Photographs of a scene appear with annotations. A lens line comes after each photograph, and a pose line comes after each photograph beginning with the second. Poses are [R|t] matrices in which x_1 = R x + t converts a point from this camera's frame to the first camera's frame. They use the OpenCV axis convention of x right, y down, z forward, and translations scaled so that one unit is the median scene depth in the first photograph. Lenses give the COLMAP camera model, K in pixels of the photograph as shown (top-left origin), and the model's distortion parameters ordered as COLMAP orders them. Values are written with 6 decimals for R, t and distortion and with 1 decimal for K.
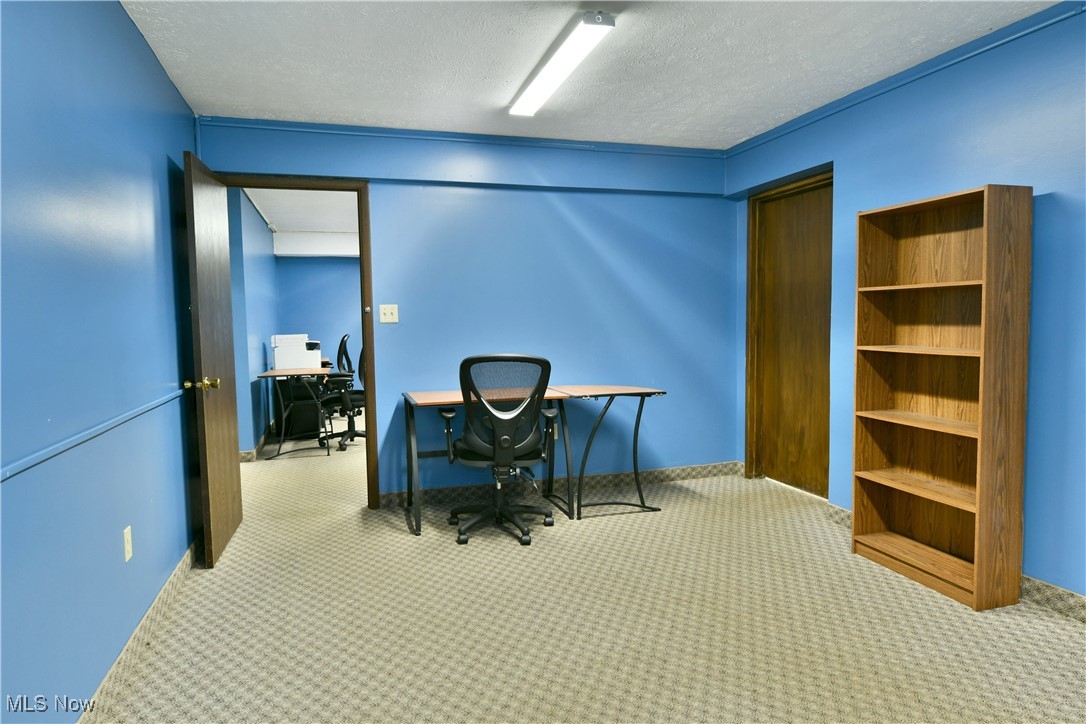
lens RADIAL K [[670.2, 0, 541.5], [0, 670.2, 366.2], [0, 0, 1]] dist [-0.013039, -0.002103]
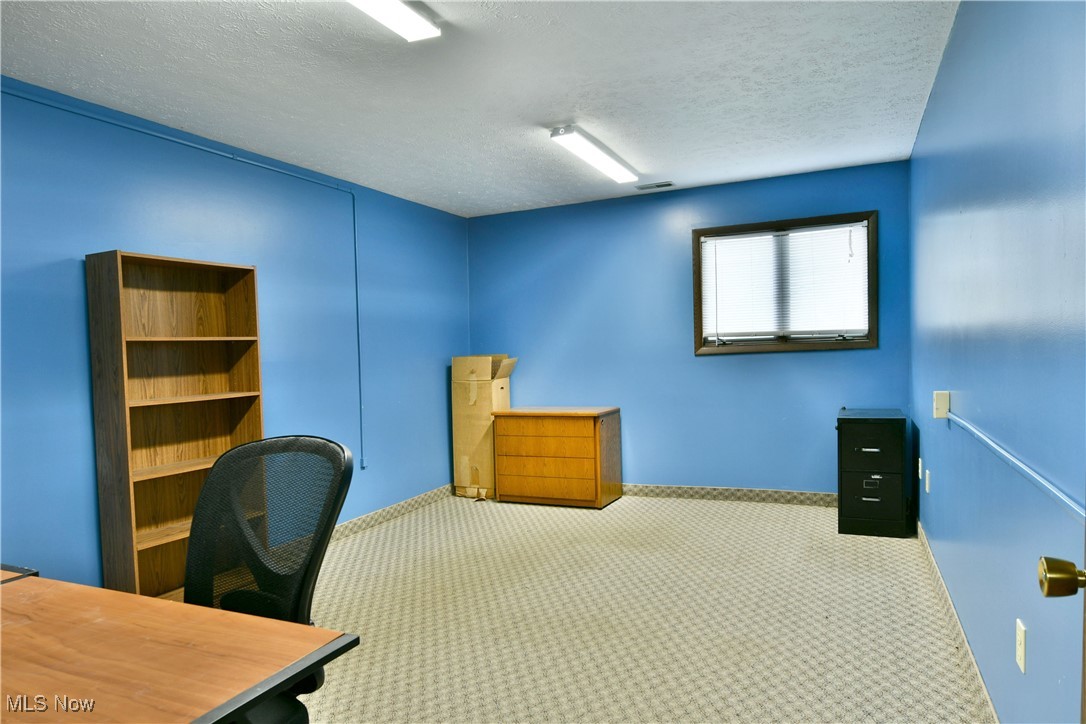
lens RADIAL K [[670.2, 0, 541.5], [0, 670.2, 366.2], [0, 0, 1]] dist [-0.013039, -0.002103]
pose [[-0.754403, 0.011860, 0.656305, -0.541052], [0.088025, 0.992634, 0.083245, -0.112096], [-0.650483, 0.120571, -0.749890, 1.382990]]
